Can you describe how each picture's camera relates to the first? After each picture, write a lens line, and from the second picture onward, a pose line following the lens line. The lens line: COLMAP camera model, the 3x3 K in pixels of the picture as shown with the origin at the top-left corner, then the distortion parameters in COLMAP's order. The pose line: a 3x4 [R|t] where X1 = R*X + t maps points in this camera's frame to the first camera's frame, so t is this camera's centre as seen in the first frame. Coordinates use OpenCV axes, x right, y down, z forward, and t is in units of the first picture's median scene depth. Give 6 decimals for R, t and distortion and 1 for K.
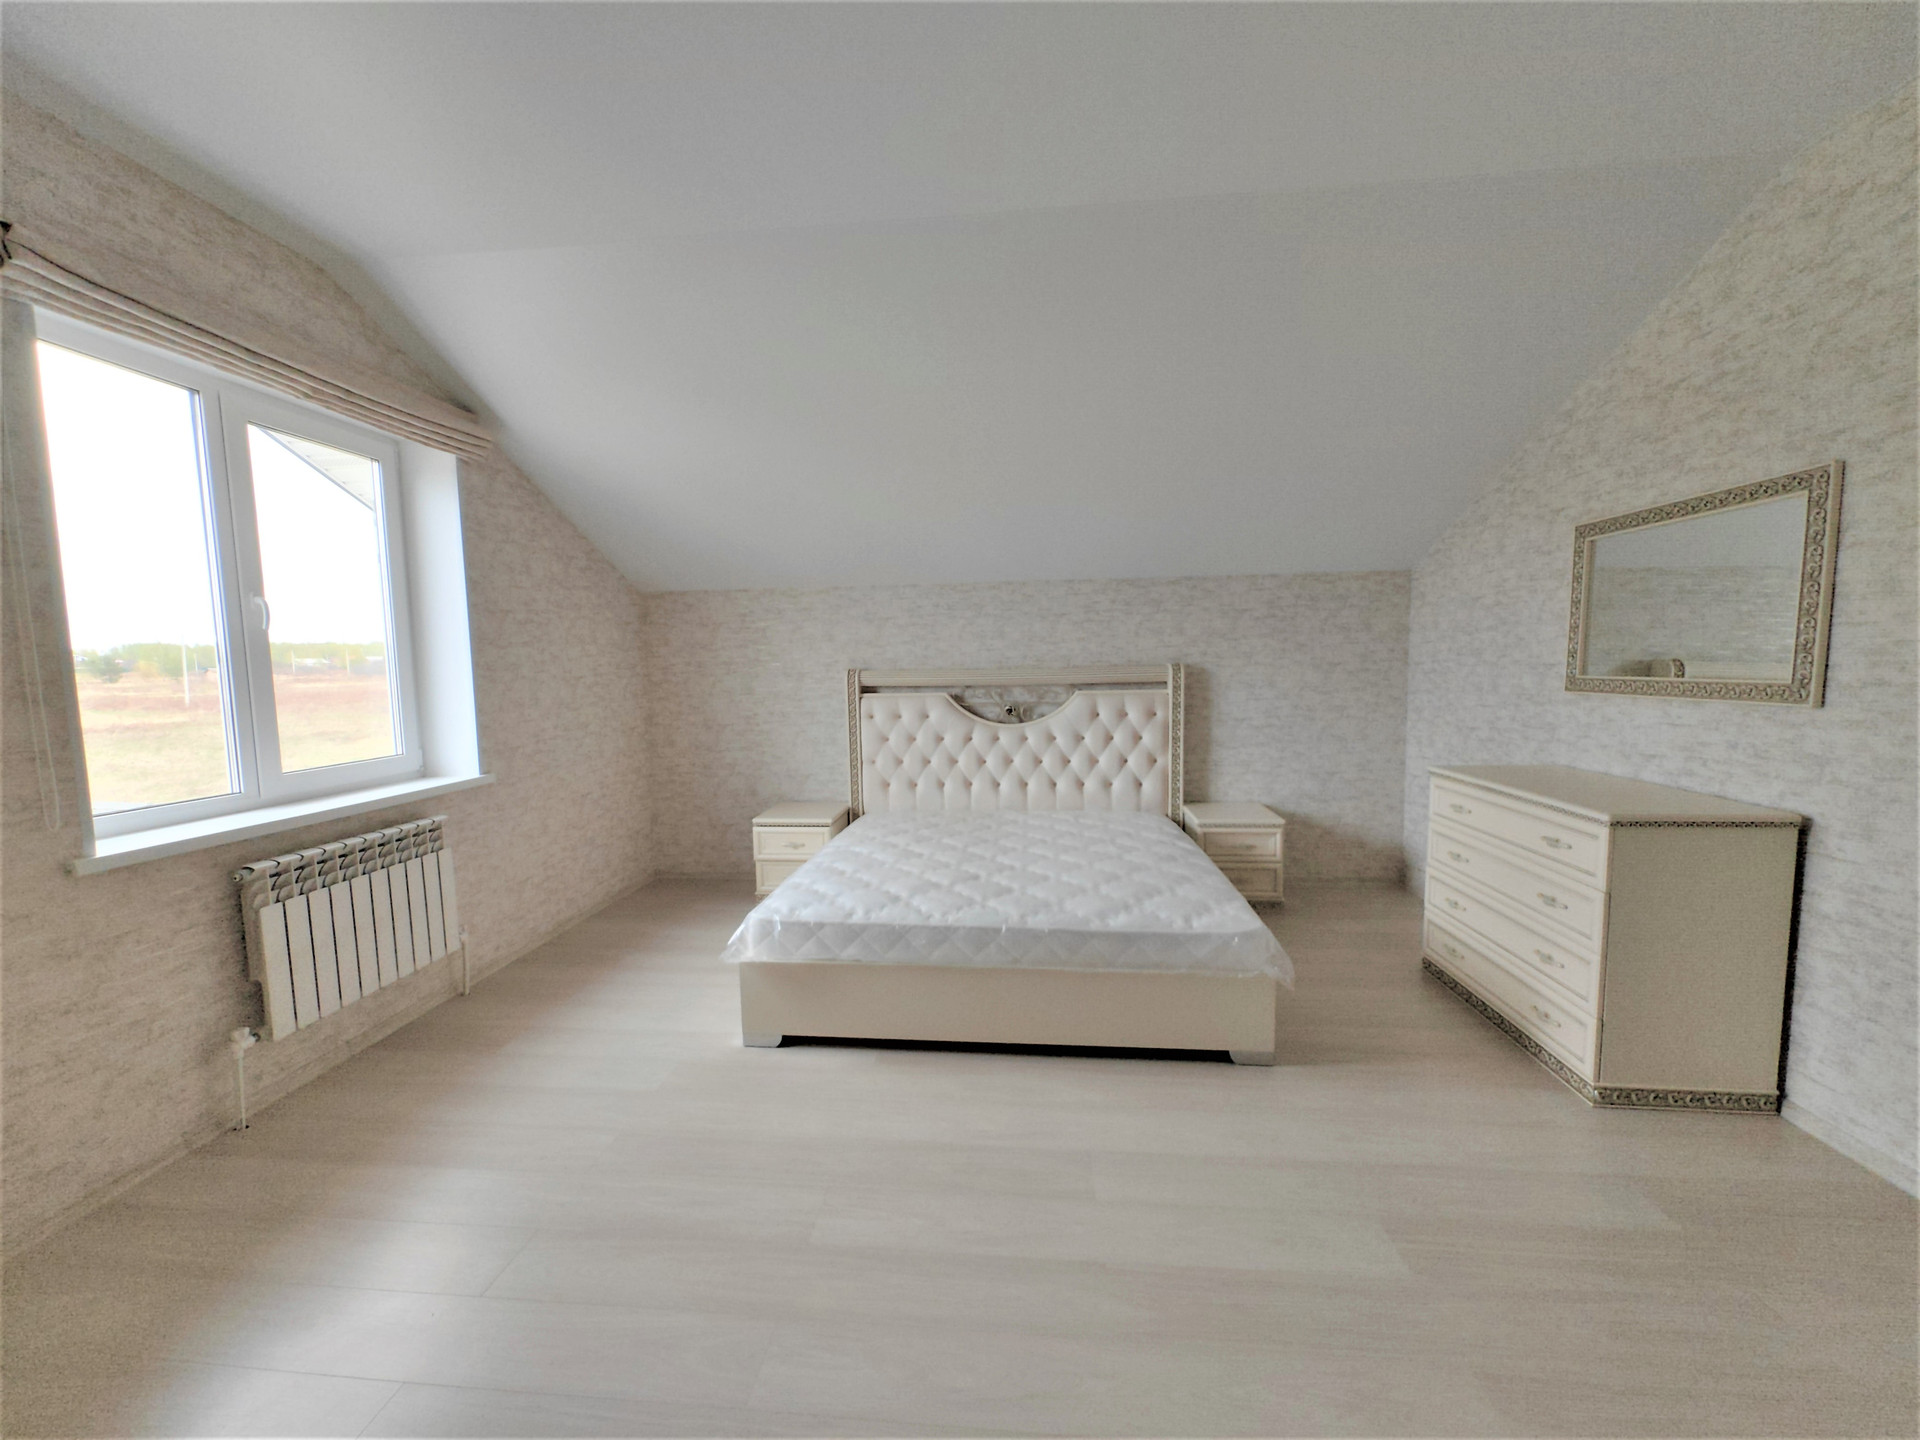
lens RADIAL K [[759.2, 0, 964.0], [0, 759.2, 724.1], [0, 0, 1]] dist [0.005180, -0.001065]
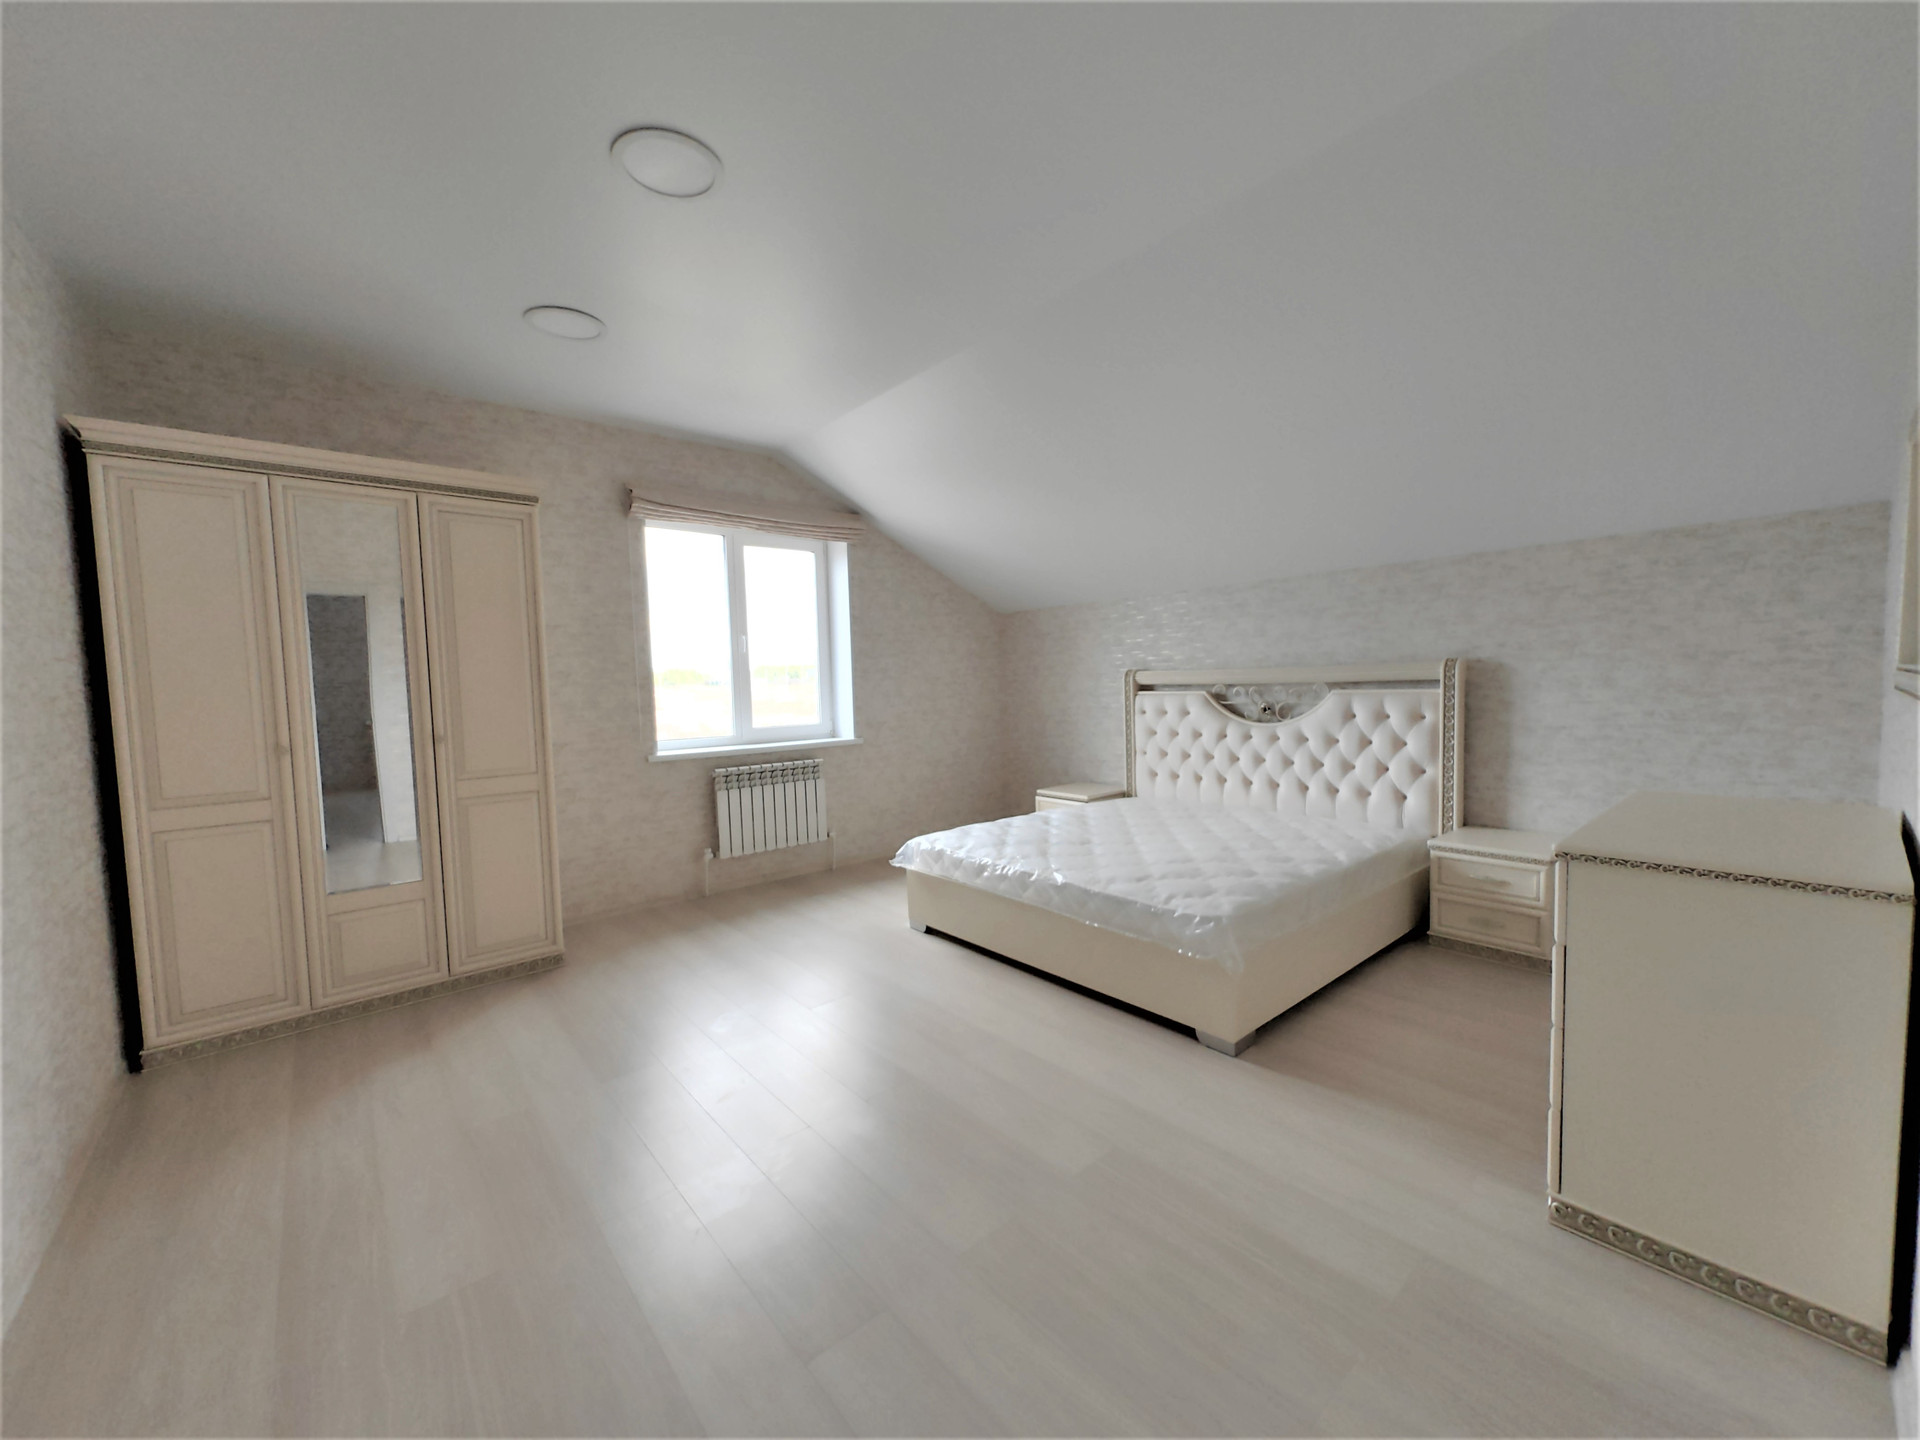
lens RADIAL K [[759.2, 0, 942.9], [0, 759.2, 720.3], [0, 0, 1]] dist [0.005180, -0.001065]
pose [[0.702336, 0.034830, -0.710993, 0.482404], [-0.043299, 0.999043, 0.006168, 0.008635], [0.710528, 0.026453, 0.703172, 0.004563]]
